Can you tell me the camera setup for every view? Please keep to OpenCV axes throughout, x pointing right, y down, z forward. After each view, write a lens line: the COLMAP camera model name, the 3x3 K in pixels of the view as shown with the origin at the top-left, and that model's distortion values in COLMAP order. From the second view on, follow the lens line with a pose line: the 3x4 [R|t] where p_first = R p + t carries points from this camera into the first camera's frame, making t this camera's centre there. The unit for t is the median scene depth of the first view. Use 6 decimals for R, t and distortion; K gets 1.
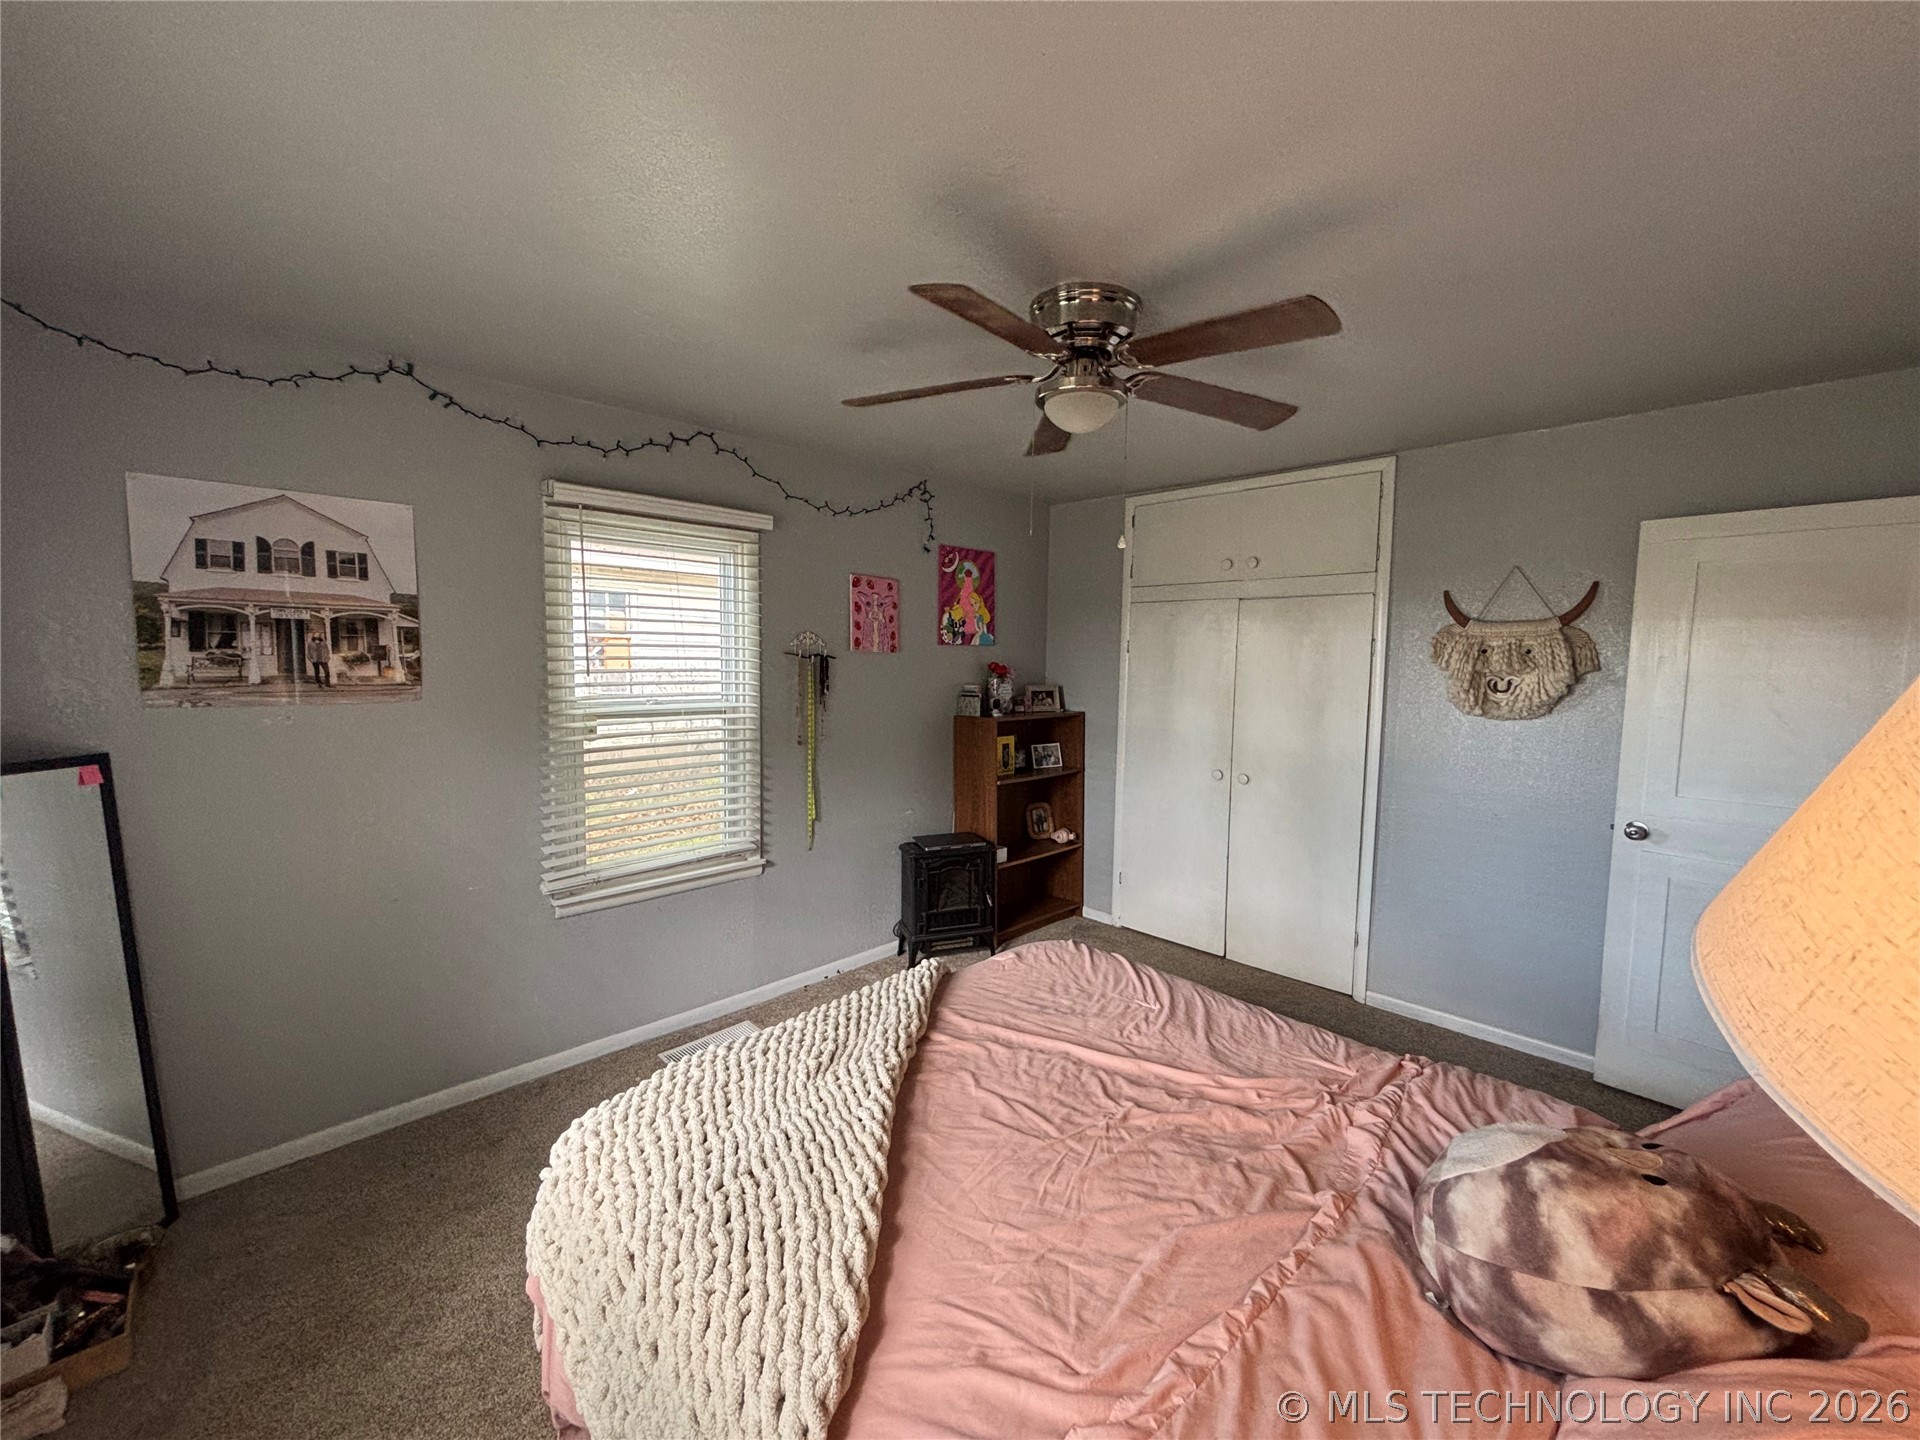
lens RADIAL K [[769.9, 0, 960.0], [0, 769.9, 720.0], [0, 0, 1]] dist [-0.000031, -0.000377]
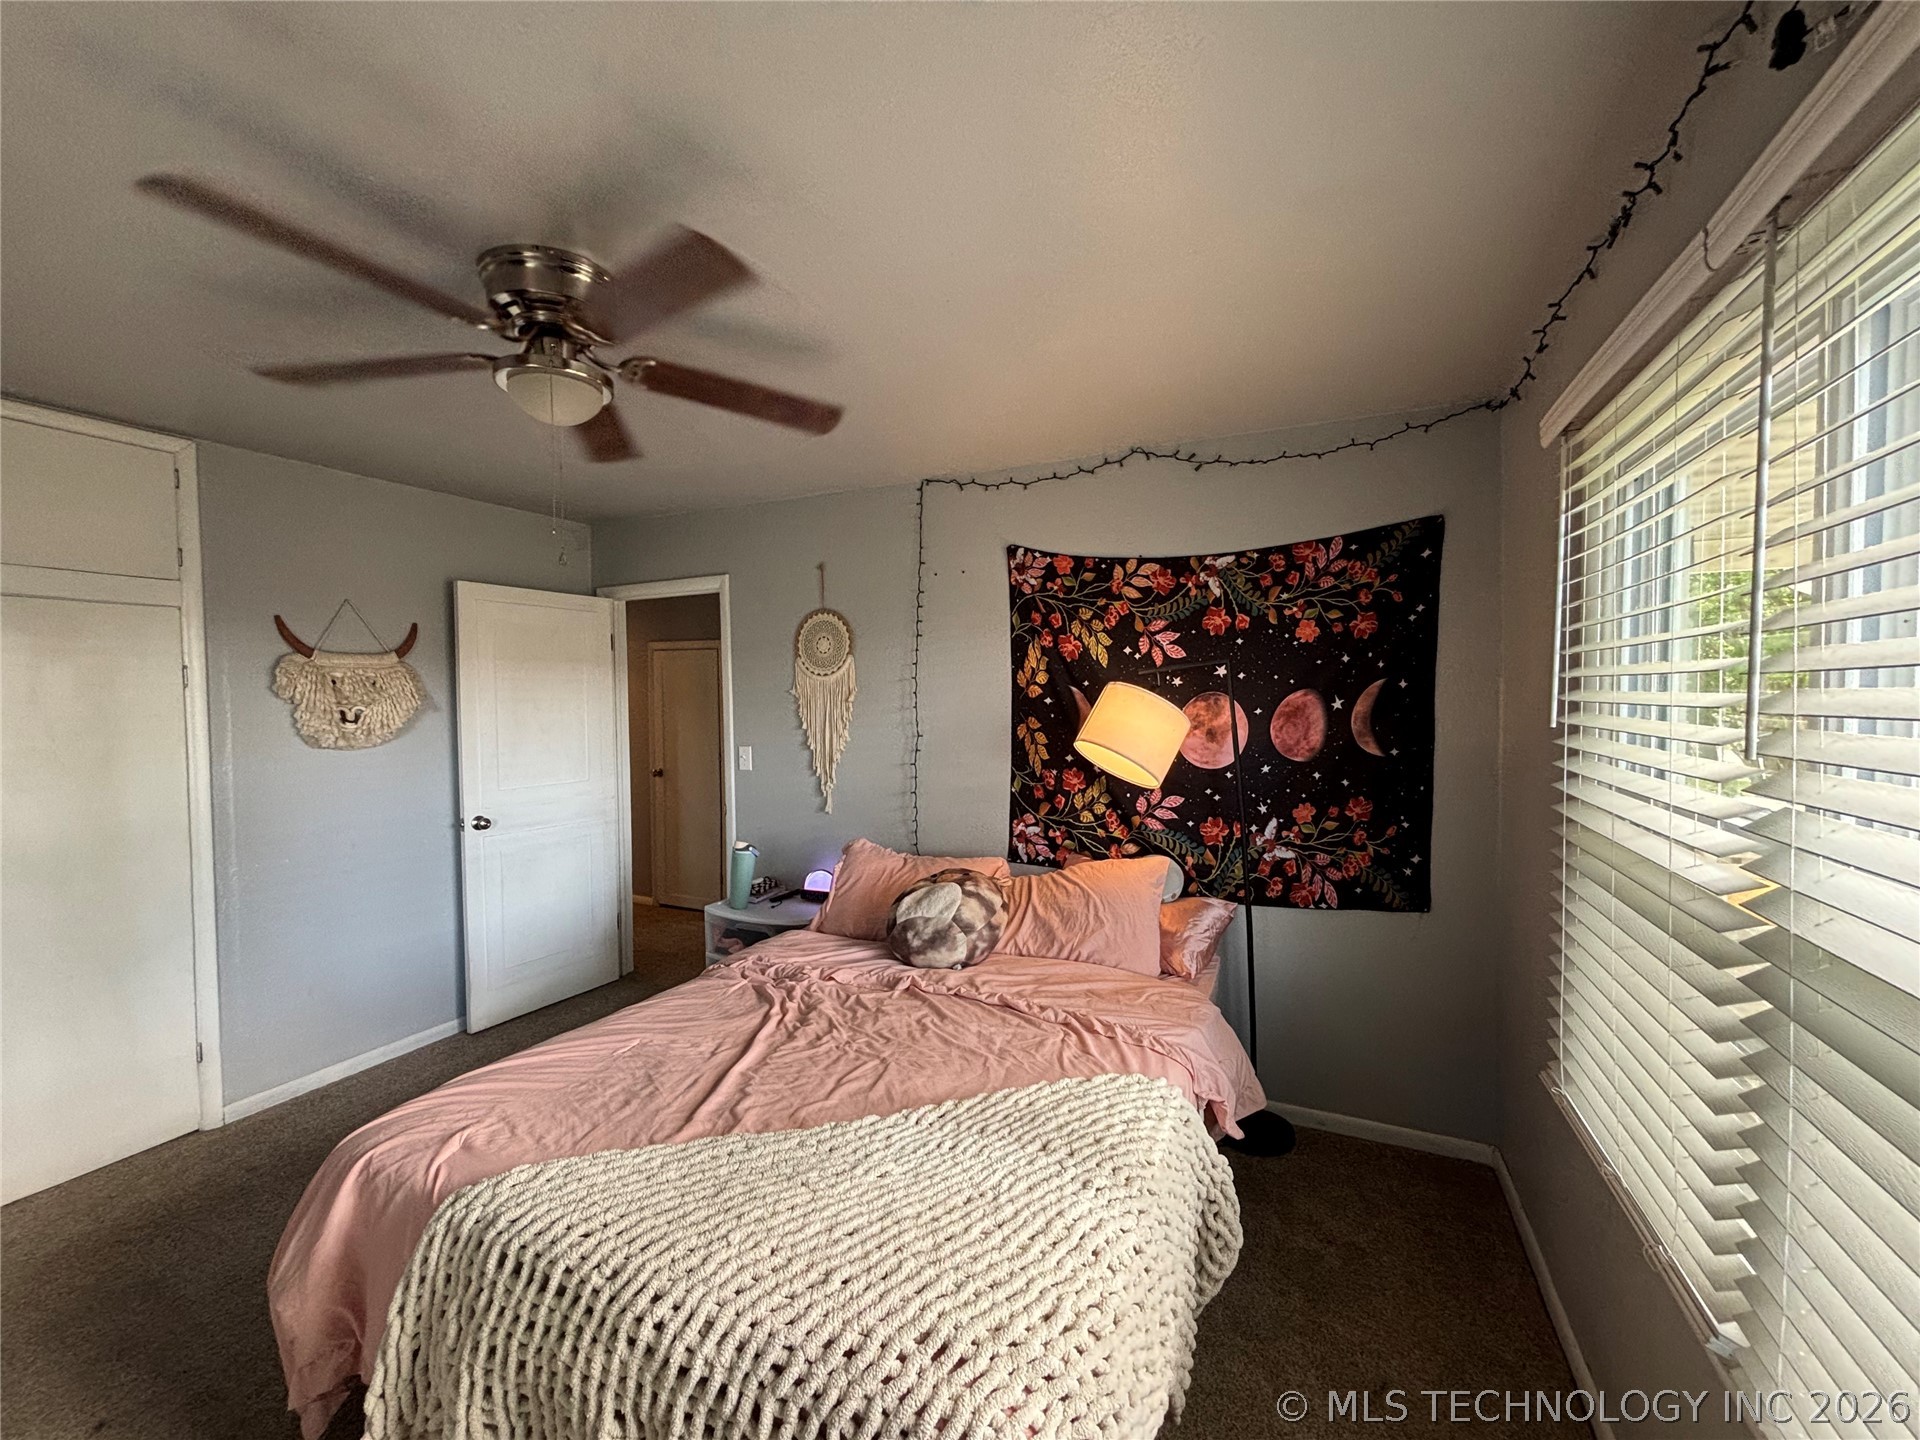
lens RADIAL K [[752.4, 0, 960.0], [0, 752.4, 720.0], [0, 0, 1]] dist [0.001031, -0.000186]
pose [[-0.332700, -0.041679, 0.942111, -0.474858], [0.079107, 0.994268, 0.071923, -0.044846], [-0.939709, 0.098456, -0.327496, 0.544329]]
